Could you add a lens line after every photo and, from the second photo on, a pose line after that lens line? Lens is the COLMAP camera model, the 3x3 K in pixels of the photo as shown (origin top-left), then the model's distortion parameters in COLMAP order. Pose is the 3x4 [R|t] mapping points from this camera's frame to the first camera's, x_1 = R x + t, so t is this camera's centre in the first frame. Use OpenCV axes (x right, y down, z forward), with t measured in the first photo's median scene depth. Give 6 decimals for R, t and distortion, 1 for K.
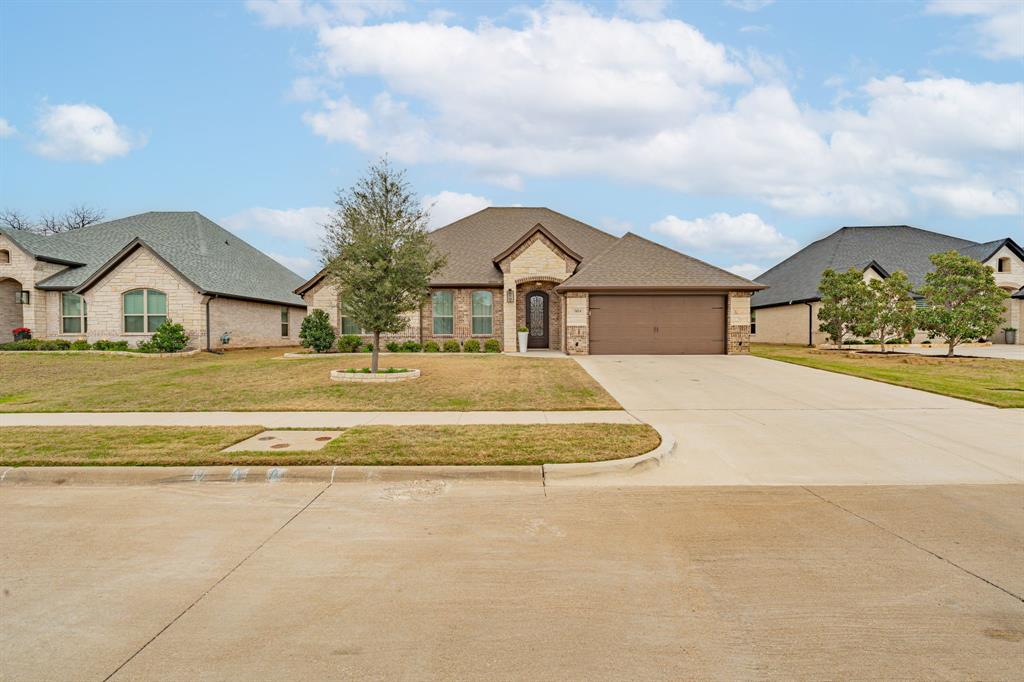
lens RADIAL K [[480.0, 0, 508.5], [0, 480.0, 336.5], [0, 0, 1]] dist [-0.005604, -0.001038]
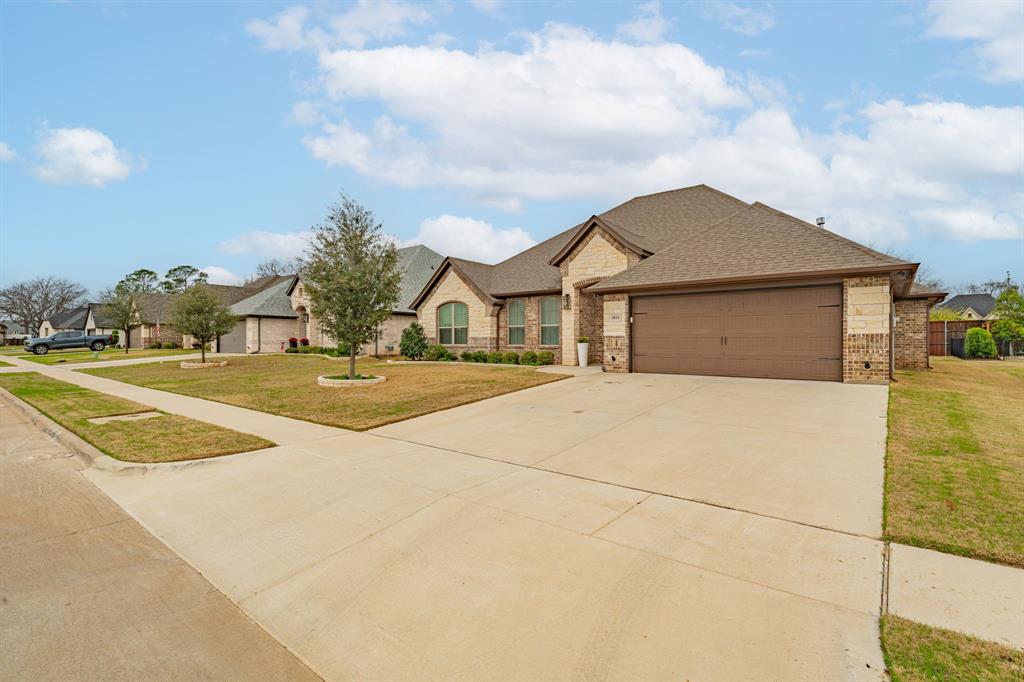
lens RADIAL K [[498.5, 0, 474.4], [0, 498.5, 335.8], [0, 0, 1]] dist [0.004195, 0.000248]
pose [[0.745999, -0.004133, -0.665934, 0.486032], [-0.008018, 0.999853, -0.015186, -0.007111], [0.665899, 0.016668, 0.745856, 0.202201]]
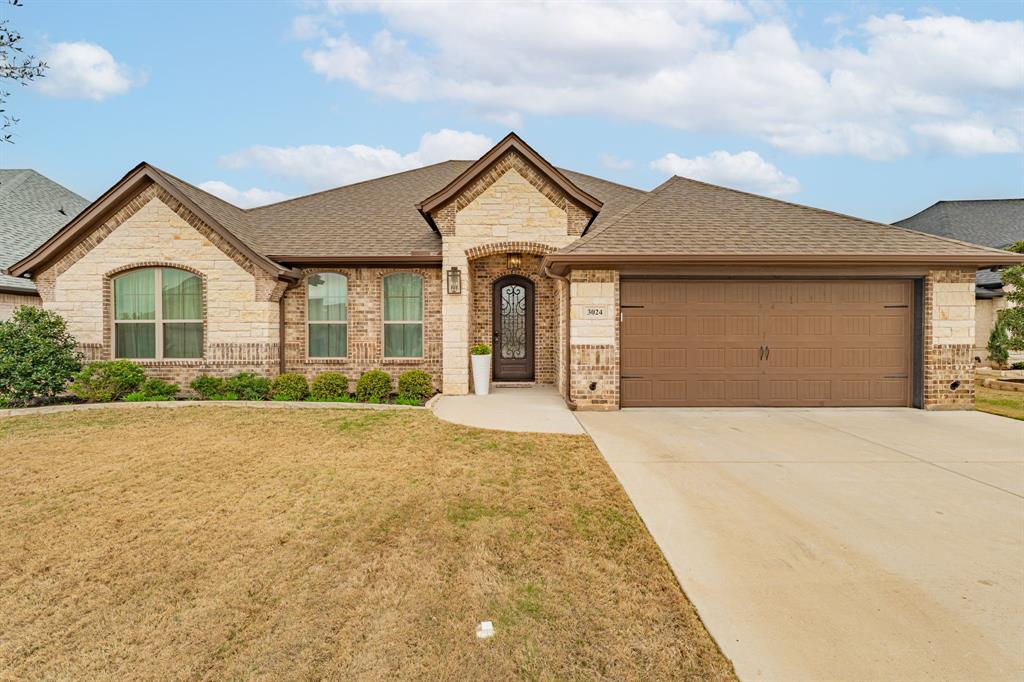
lens RADIAL K [[430.6, 0, 521.6], [0, 430.6, 336.8], [0, 0, 1]] dist [-0.000186, -0.000216]
pose [[0.999530, 0.001459, 0.030631, 0.058570], [-0.001343, 0.999992, -0.003794, -0.026065], [-0.030637, 0.003751, 0.999524, 0.555112]]
